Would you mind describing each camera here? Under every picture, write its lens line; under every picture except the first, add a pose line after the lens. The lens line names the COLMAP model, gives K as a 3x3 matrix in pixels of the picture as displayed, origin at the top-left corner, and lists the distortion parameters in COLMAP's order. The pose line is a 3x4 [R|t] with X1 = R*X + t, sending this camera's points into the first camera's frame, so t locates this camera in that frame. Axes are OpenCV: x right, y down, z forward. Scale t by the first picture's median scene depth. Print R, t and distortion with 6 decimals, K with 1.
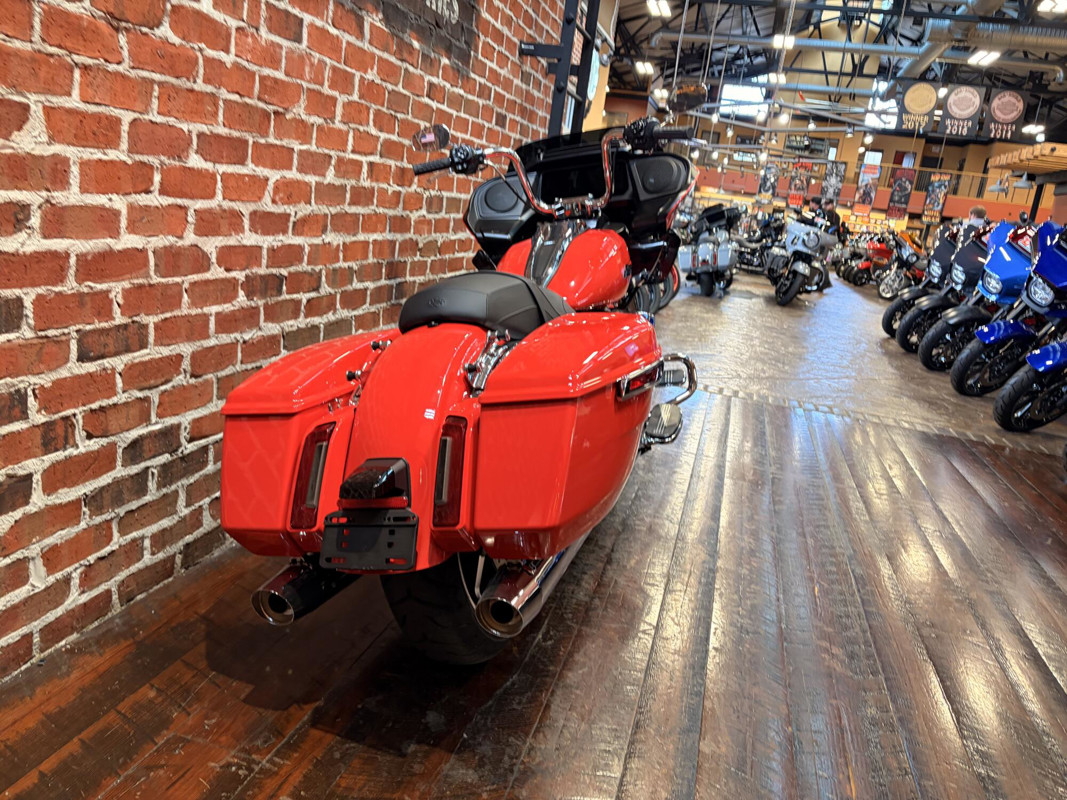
lens RADIAL K [[804.7, 0, 517.4], [0, 804.7, 396.2], [0, 0, 1]] dist [0.029201, -0.026169]
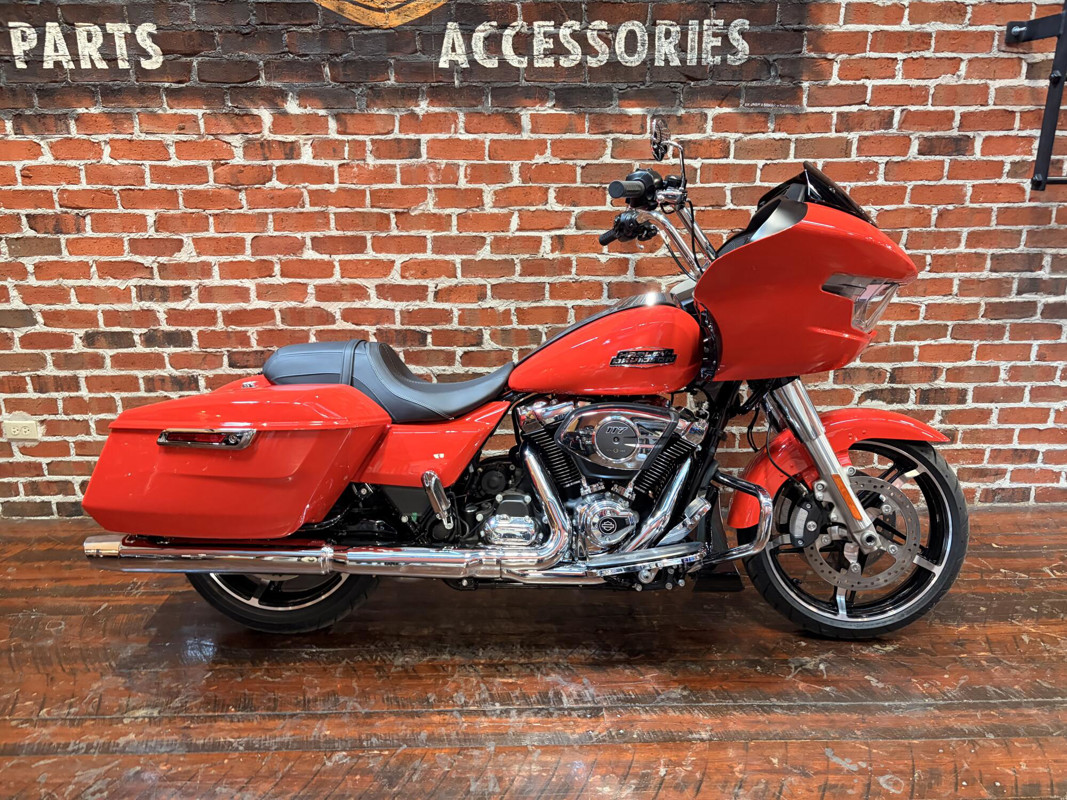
lens RADIAL K [[804.7, 0, 528.5], [0, 804.7, 409.4], [0, 0, 1]] dist [0.029201, -0.026169]
pose [[0.285506, 0.168601, -0.943430, 1.021609], [-0.187938, 0.975140, 0.117393, -0.211204], [0.939769, 0.143790, 0.310095, 0.768927]]
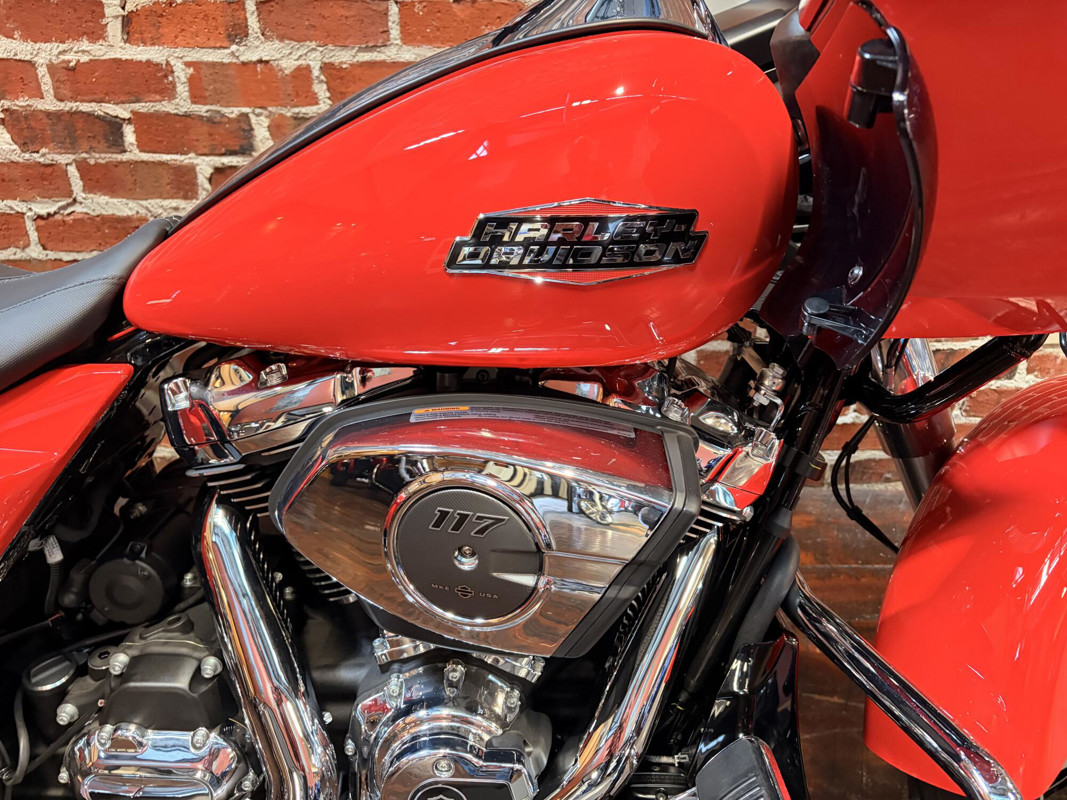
lens RADIAL K [[804.7, 0, 540.7], [0, 804.7, 388.7], [0, 0, 1]] dist [0.029201, -0.026169]
pose [[0.305366, 0.370940, -0.877015, 0.381070], [-0.205281, 0.924995, 0.319757, -0.216980], [0.929845, 0.082392, 0.358609, 1.089615]]
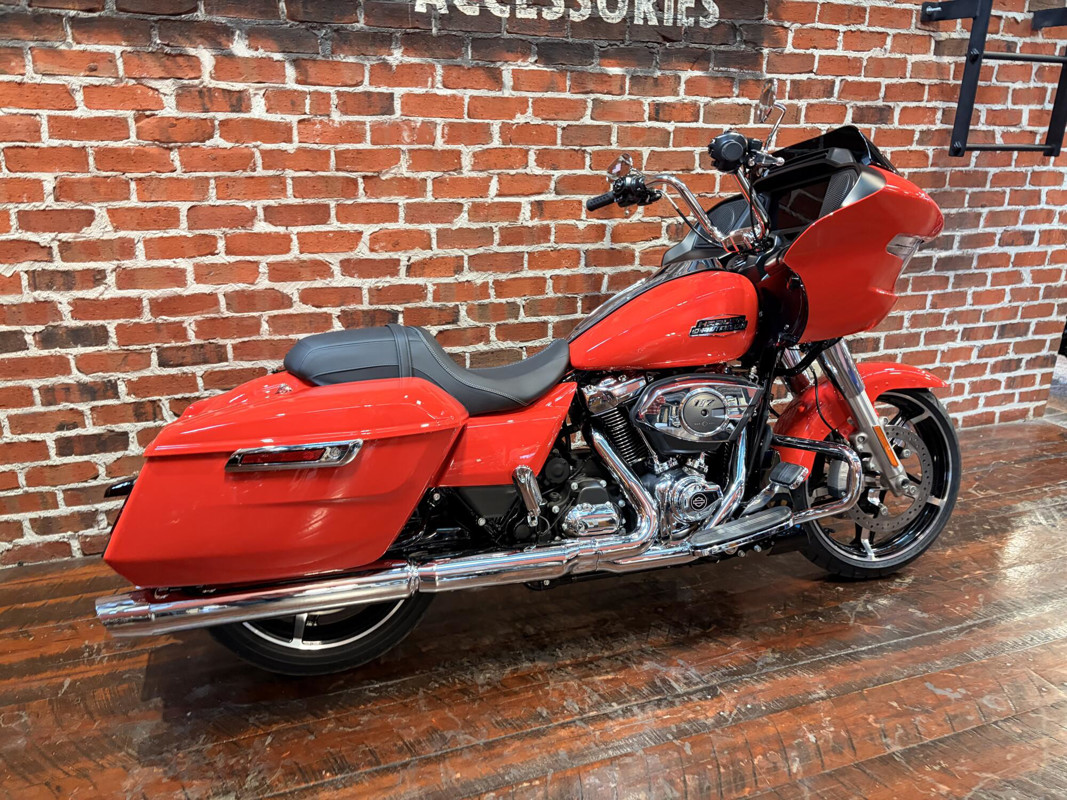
lens RADIAL K [[804.7, 0, 528.2], [0, 804.7, 400.9], [0, 0, 1]] dist [0.029201, -0.026169]
pose [[0.580552, 0.157904, -0.798765, 0.783674], [-0.139140, 0.985825, 0.093754, -0.156471], [0.802246, 0.056711, 0.594293, 0.462002]]
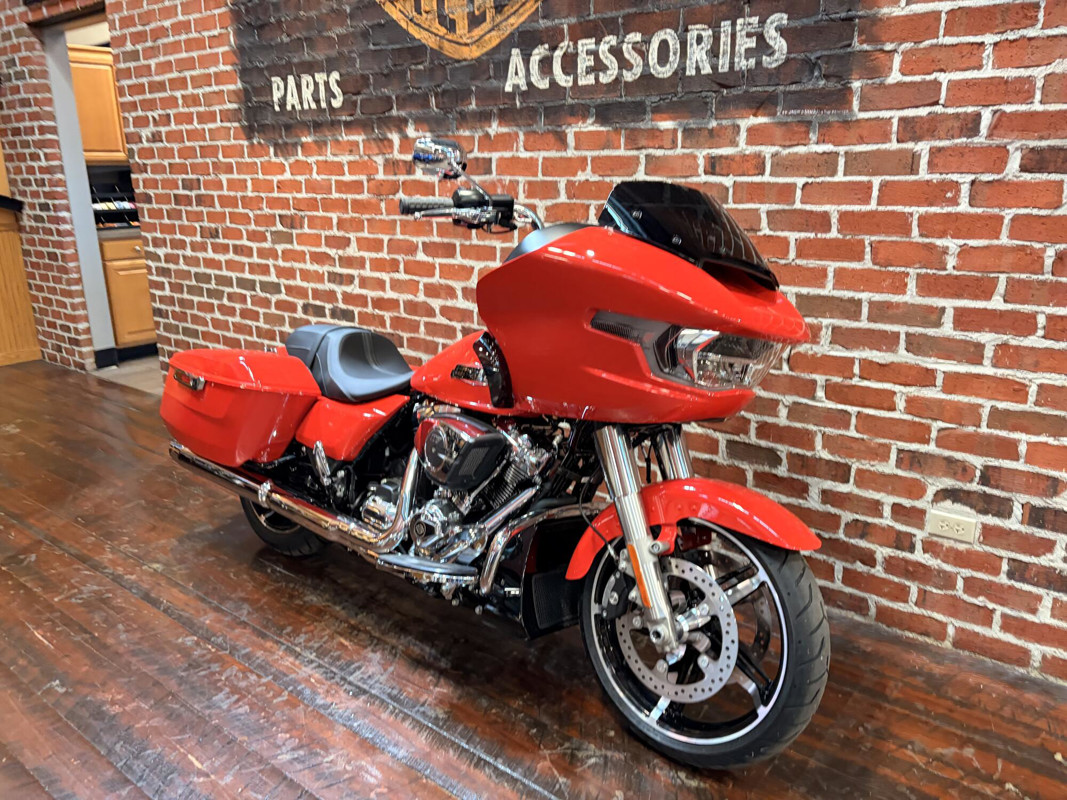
lens RADIAL K [[804.7, 0, 529.0], [0, 804.7, 396.9], [0, 0, 1]] dist [0.029201, -0.026169]
pose [[-0.385190, 0.134003, -0.913056, 0.998305], [-0.256729, 0.934784, 0.245498, -0.408966], [0.886408, 0.328971, -0.325667, 1.553598]]
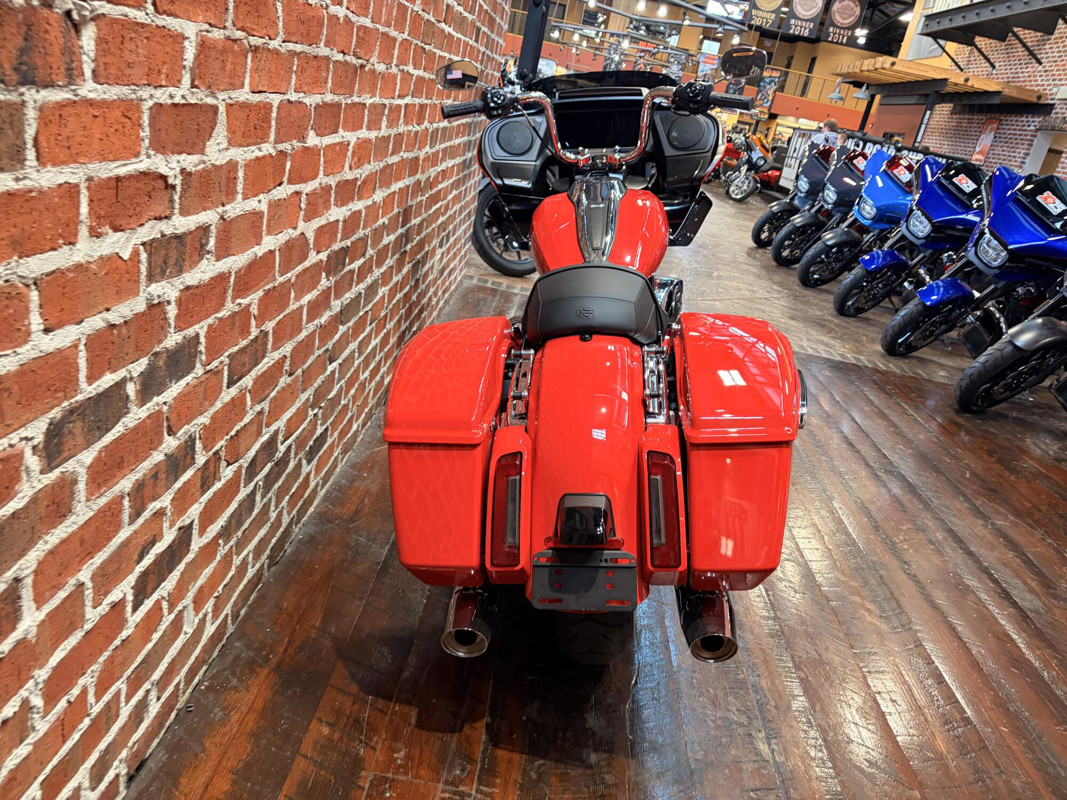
lens RADIAL K [[804.7, 0, 525.0], [0, 804.7, 408.3], [0, 0, 1]] dist [0.029201, -0.026169]
pose [[0.975498, -0.014212, 0.219551, -0.297264], [-0.021974, 0.986627, 0.161504, -0.121089], [-0.218910, -0.162371, 0.962140, 0.056339]]
